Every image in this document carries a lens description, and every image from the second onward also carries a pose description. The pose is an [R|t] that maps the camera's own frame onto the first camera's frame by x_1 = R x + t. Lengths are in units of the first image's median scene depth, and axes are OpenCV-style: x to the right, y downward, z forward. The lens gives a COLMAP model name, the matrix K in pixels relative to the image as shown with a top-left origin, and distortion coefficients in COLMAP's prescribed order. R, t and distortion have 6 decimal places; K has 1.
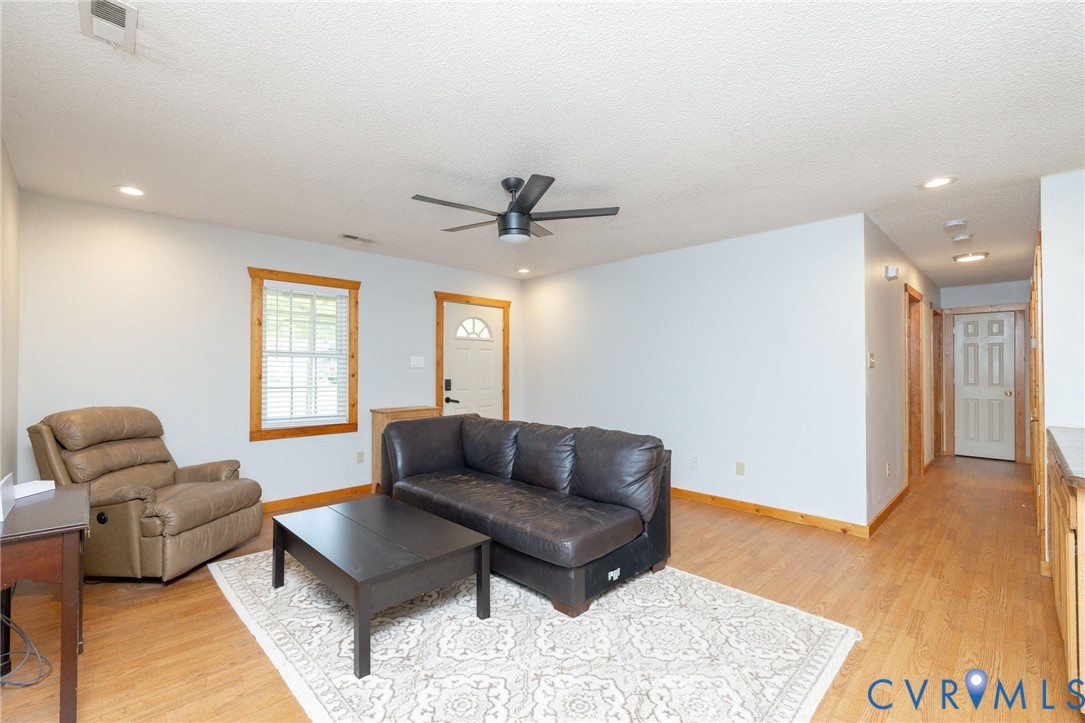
lens RADIAL K [[463.6, 0, 533.6], [0, 463.6, 372.5], [0, 0, 1]] dist [-0.017782, -0.000522]
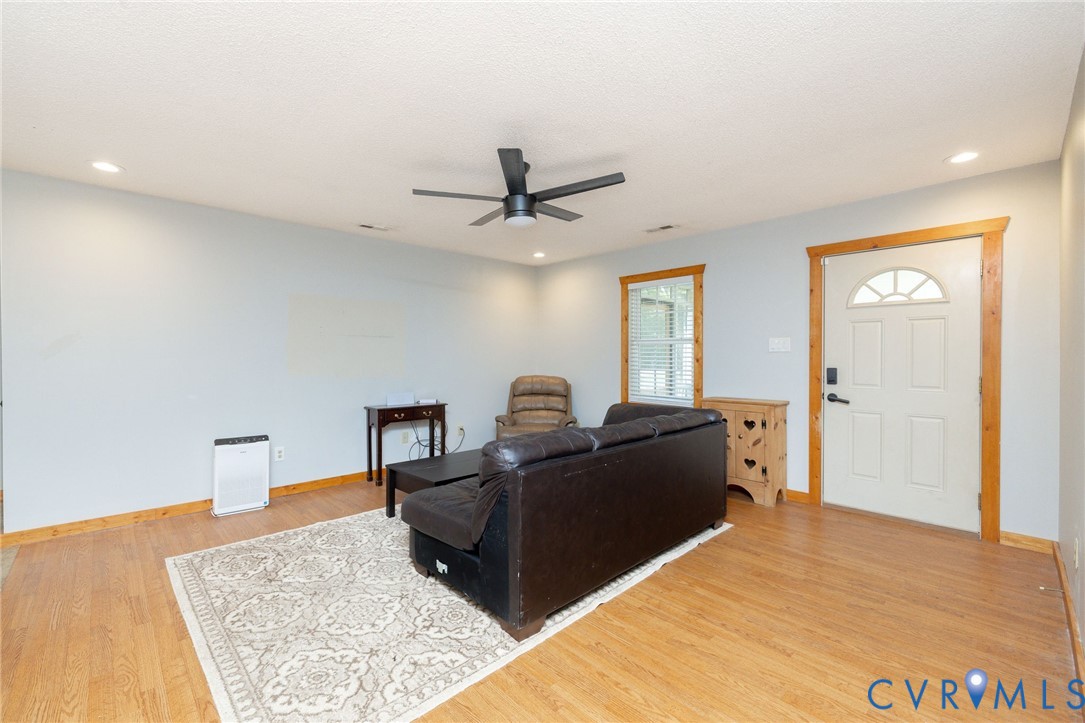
lens RADIAL K [[464.5, 0, 521.5], [0, 464.5, 362.3], [0, 0, 1]] dist [0.013487, -0.000779]
pose [[-0.023398, 0.014210, -0.999625, 0.699458], [-0.003234, 0.999893, 0.014290, -0.003382], [0.999721, 0.003567, -0.023350, 0.730524]]
